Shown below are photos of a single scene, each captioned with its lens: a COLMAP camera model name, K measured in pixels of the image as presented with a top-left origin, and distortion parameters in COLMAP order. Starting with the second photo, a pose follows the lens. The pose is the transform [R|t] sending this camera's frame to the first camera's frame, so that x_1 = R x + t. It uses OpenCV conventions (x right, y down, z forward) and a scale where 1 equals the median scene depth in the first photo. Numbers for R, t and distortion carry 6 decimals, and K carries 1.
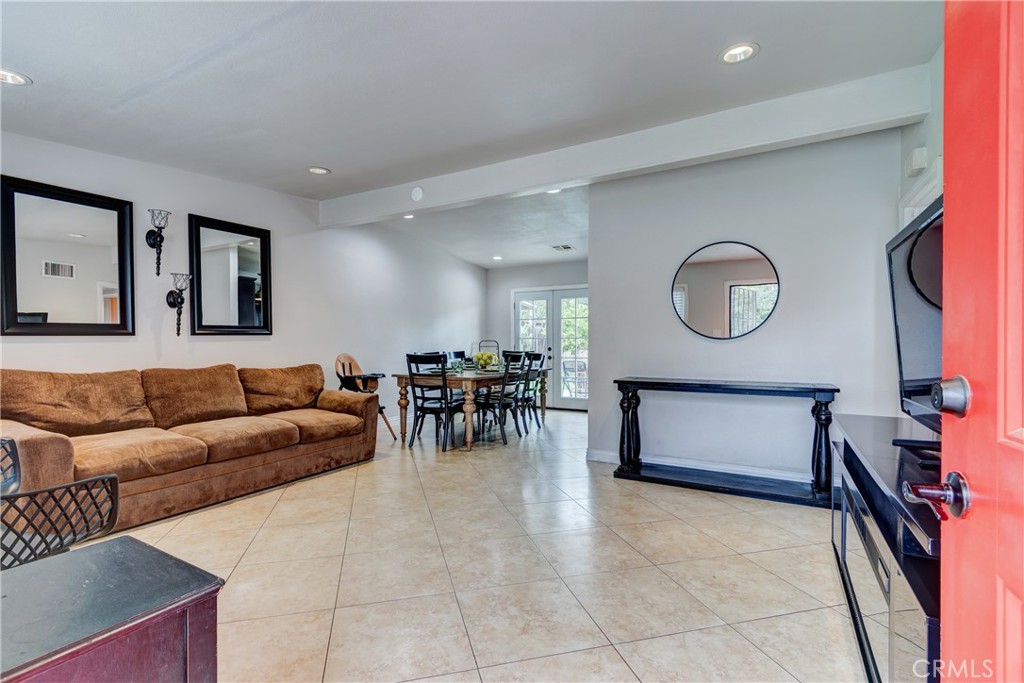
lens RADIAL K [[467.1, 0, 505.4], [0, 467.1, 341.0], [0, 0, 1]] dist [0.004763, -0.001339]
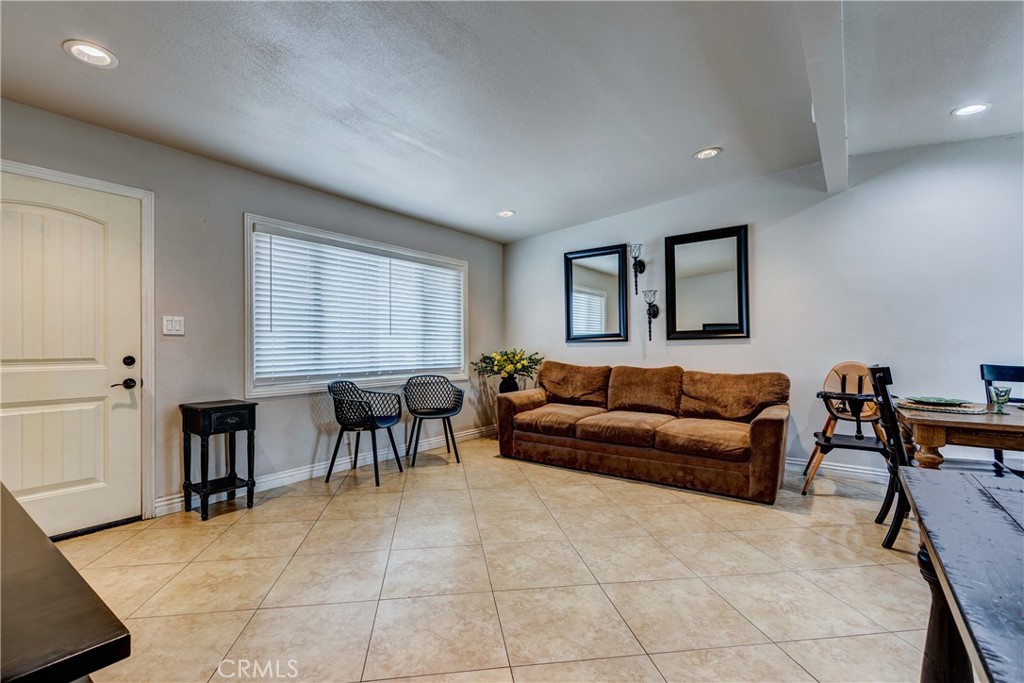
lens RADIAL K [[467.1, 0, 505.0], [0, 467.1, 346.5], [0, 0, 1]] dist [0.004763, -0.001339]
pose [[-0.111232, -0.001948, -0.993793, 0.562335], [0.000250, 0.999998, -0.001988, 0.005945], [0.993794, -0.000470, -0.111232, 0.761846]]
